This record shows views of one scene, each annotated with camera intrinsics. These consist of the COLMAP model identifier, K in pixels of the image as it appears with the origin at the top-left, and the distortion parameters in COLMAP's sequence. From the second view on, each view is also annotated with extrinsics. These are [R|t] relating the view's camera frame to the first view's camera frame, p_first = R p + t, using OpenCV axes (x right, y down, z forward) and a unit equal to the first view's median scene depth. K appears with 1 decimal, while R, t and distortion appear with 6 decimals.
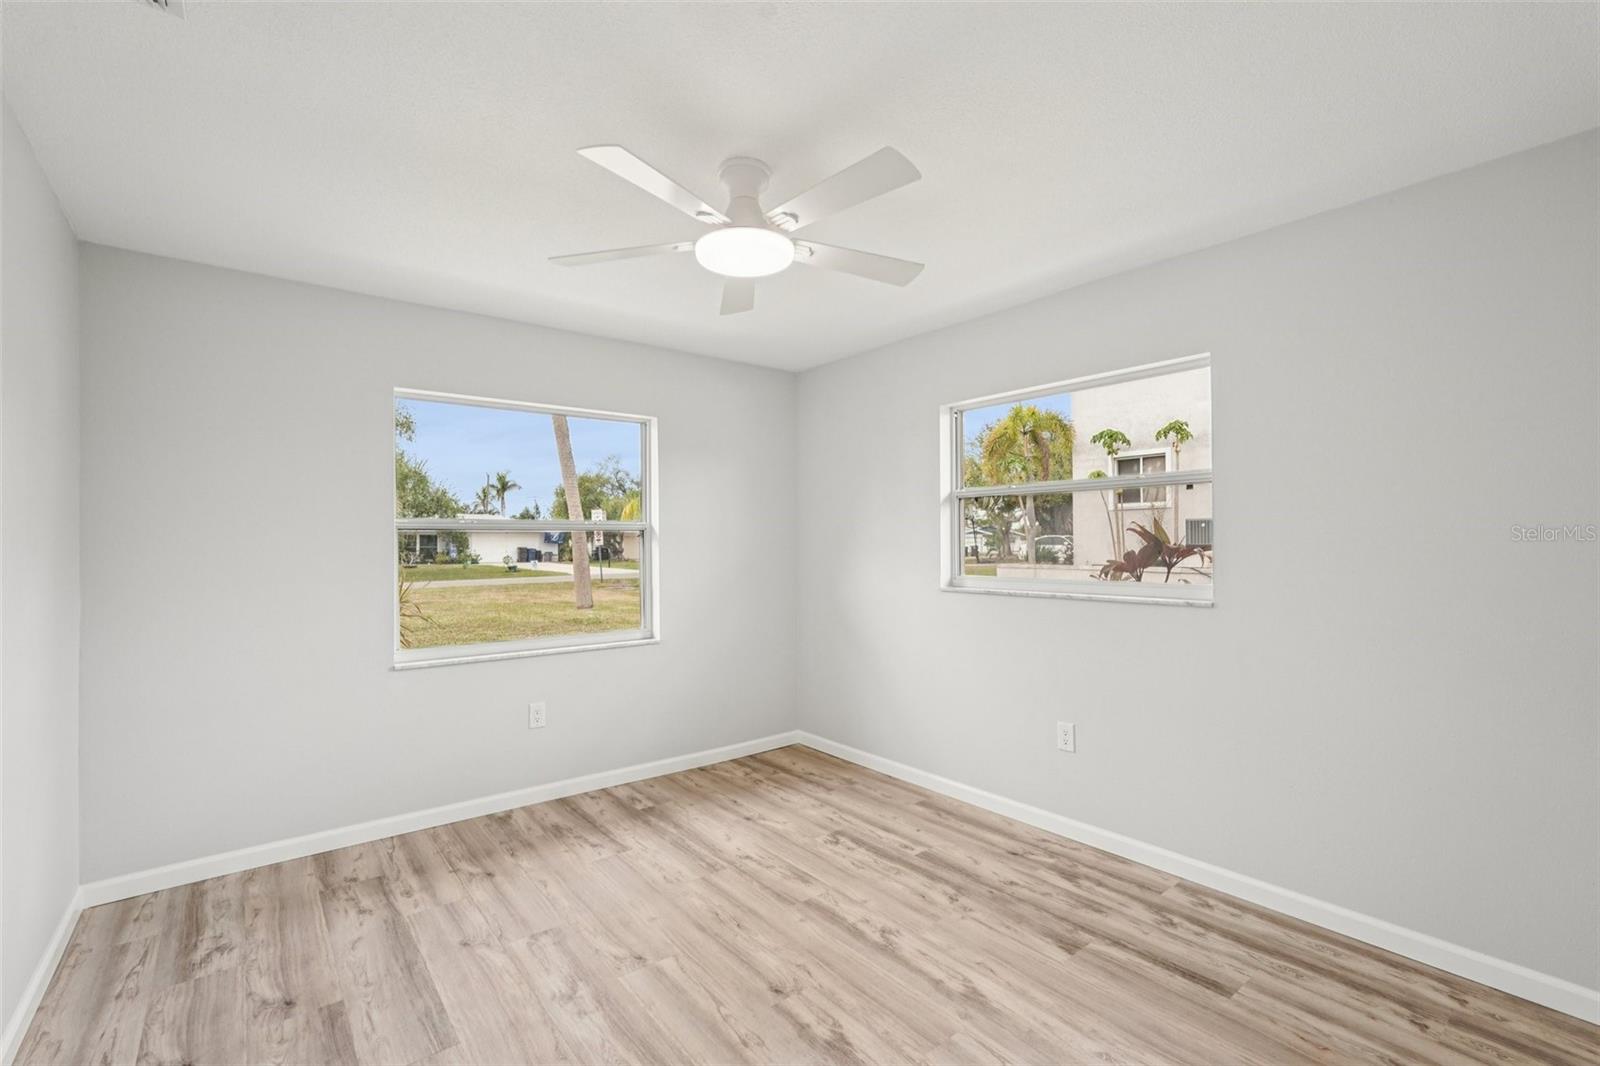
lens RADIAL K [[710.0, 0, 803.1], [0, 710.0, 541.8], [0, 0, 1]] dist [-0.002667, 0.000675]
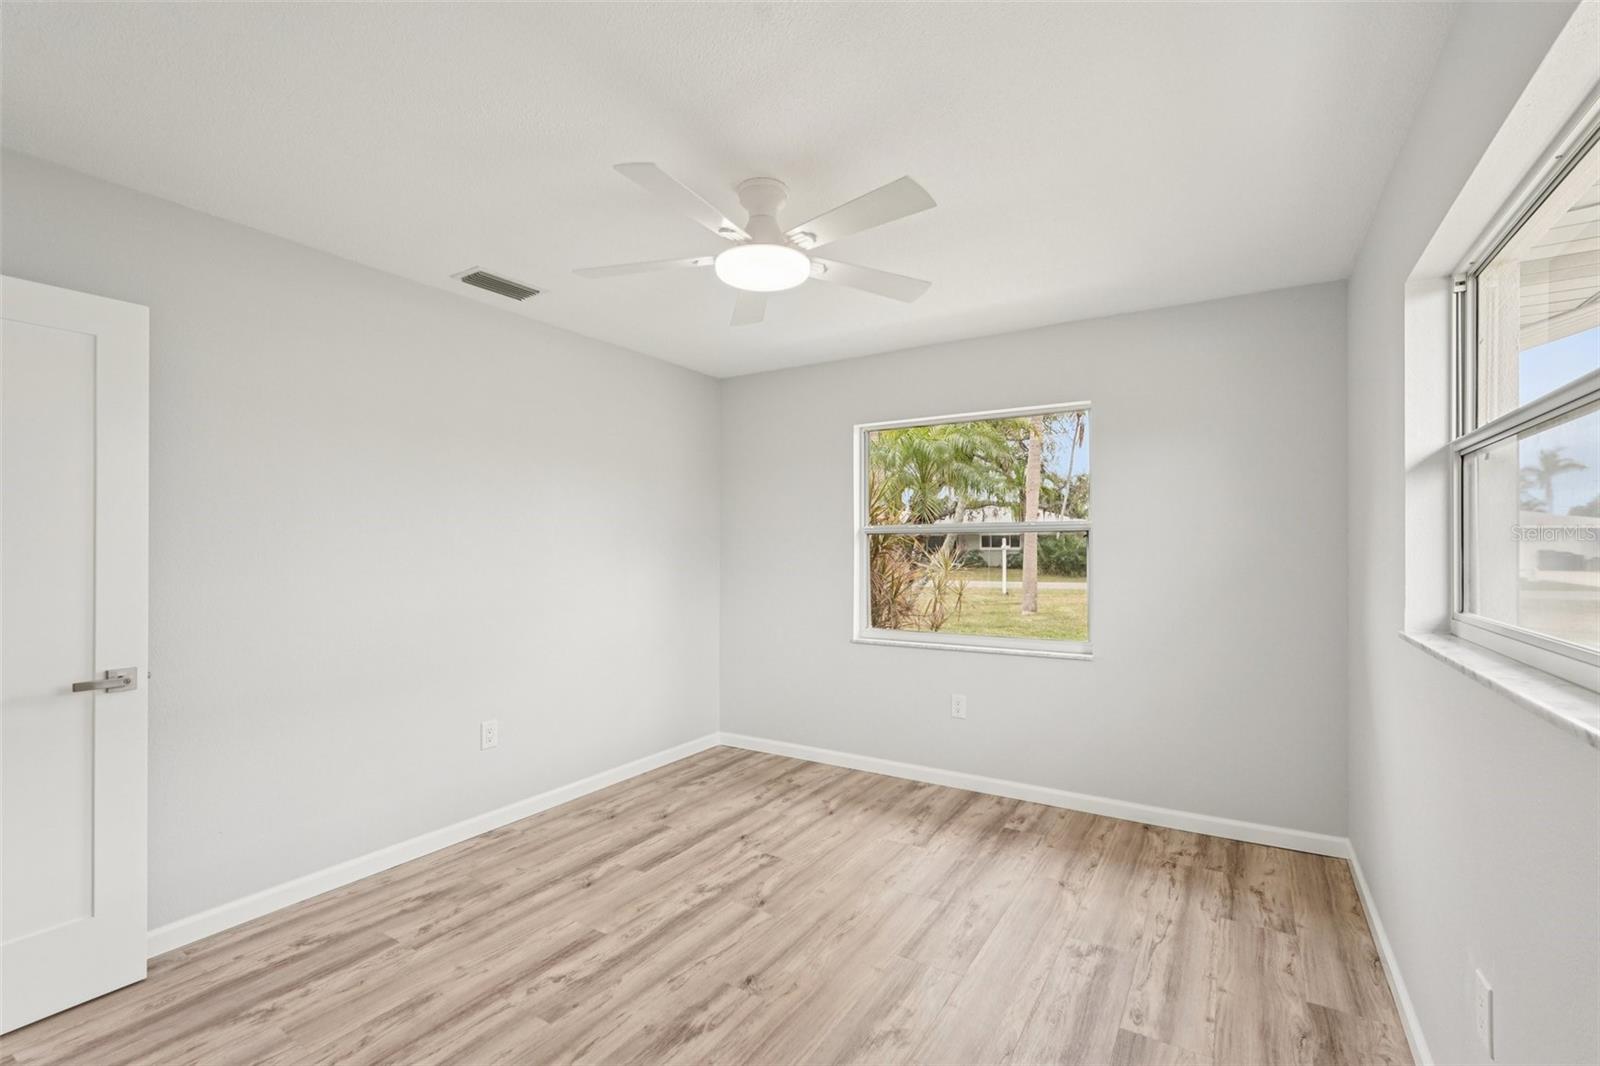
lens RADIAL K [[710.0, 0, 803.1], [0, 710.0, 541.8], [0, 0, 1]] dist [-0.002667, 0.000675]
pose [[0.330035, -0.003829, -0.943961, 0.627511], [0.002376, 0.999992, -0.003225, -0.000110], [0.943966, -0.001178, 0.330041, 0.478831]]
